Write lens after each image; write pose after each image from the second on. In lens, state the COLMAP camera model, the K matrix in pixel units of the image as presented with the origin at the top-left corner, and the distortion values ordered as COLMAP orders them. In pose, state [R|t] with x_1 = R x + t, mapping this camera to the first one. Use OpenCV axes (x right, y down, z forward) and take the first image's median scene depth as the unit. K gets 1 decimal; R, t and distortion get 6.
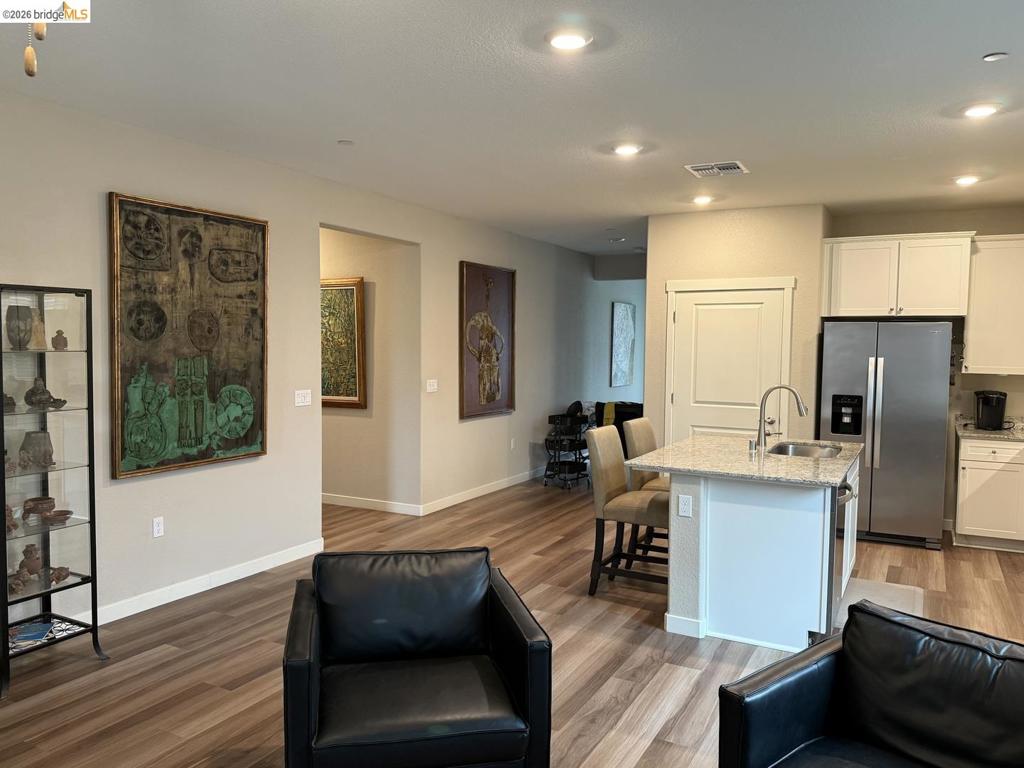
lens RADIAL K [[777.5, 0, 512.0], [0, 777.5, 384.0], [0, 0, 1]] dist [0.015769, -0.008206]
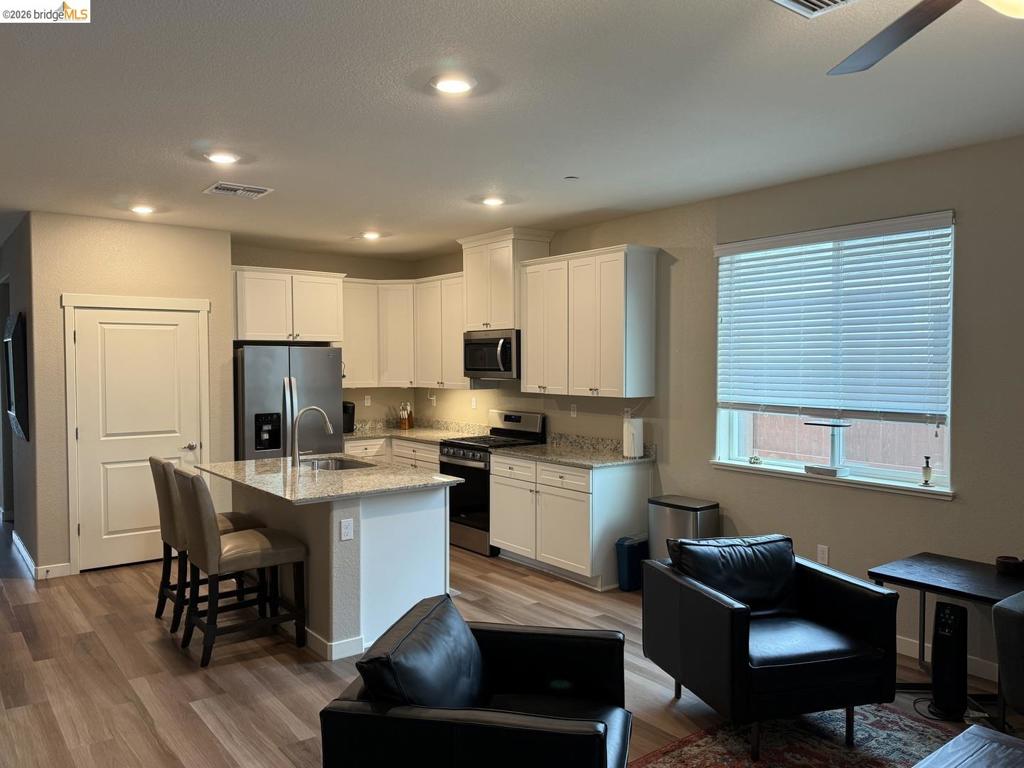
lens RADIAL K [[764.3, 0, 512.0], [0, 764.3, 384.0], [0, 0, 1]] dist [0.106316, -0.123667]
pose [[0.416867, -0.041044, 0.908041, -0.591835], [0.056467, 0.998220, 0.019197, -0.041316], [-0.907212, 0.043272, 0.418442, 0.360515]]
